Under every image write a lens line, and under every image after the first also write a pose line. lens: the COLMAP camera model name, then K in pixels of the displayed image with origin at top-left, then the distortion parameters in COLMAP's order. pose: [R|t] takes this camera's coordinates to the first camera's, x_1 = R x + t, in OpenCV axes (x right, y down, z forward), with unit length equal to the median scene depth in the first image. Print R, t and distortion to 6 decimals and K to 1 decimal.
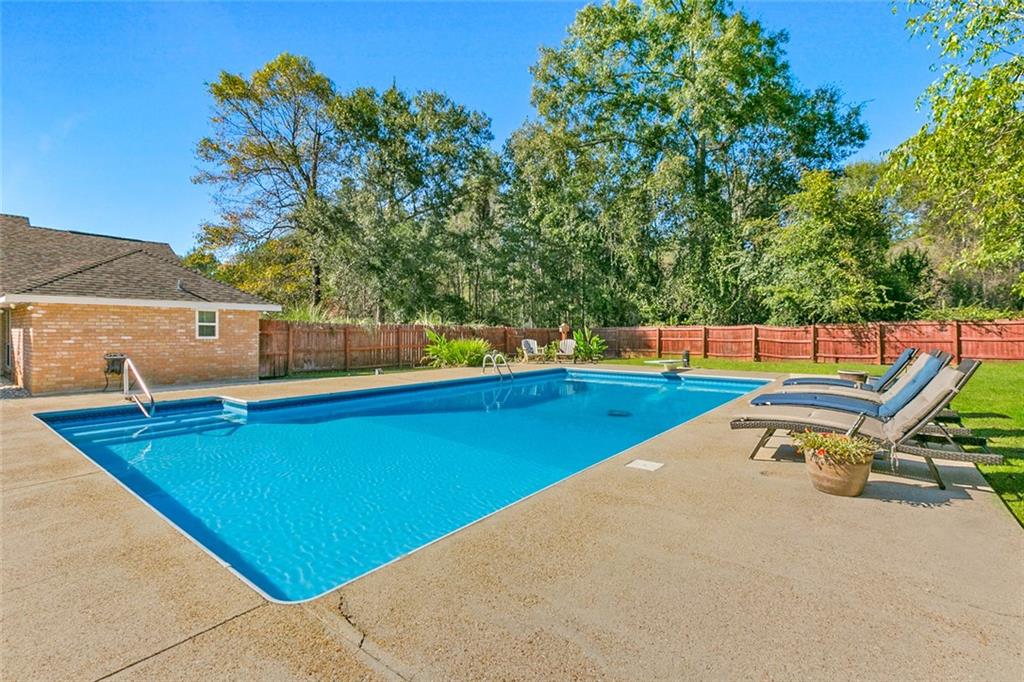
lens RADIAL K [[462.0, 0, 507.0], [0, 462.0, 338.1], [0, 0, 1]] dist [0.000219, 0.000354]
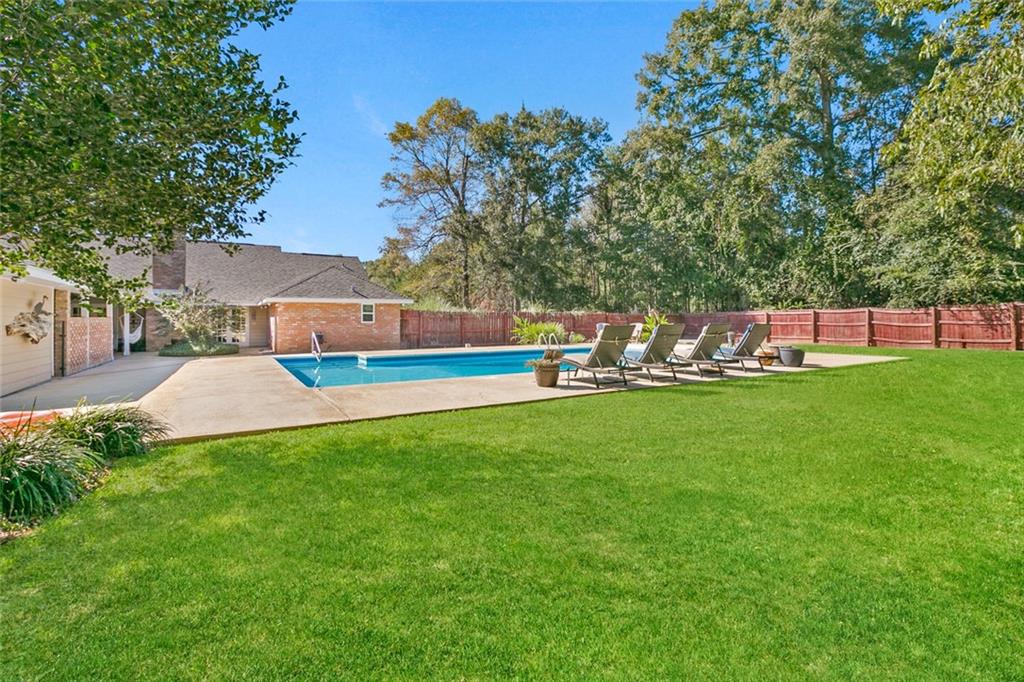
lens RADIAL K [[470.3, 0, 513.2], [0, 470.3, 323.6], [0, 0, 1]] dist [0.000370, 0.000210]
pose [[0.936097, -0.003981, -0.351719, 0.178914], [0.002277, 0.999984, -0.005258, 0.006825], [0.351734, 0.004121, 0.936091, -0.145624]]
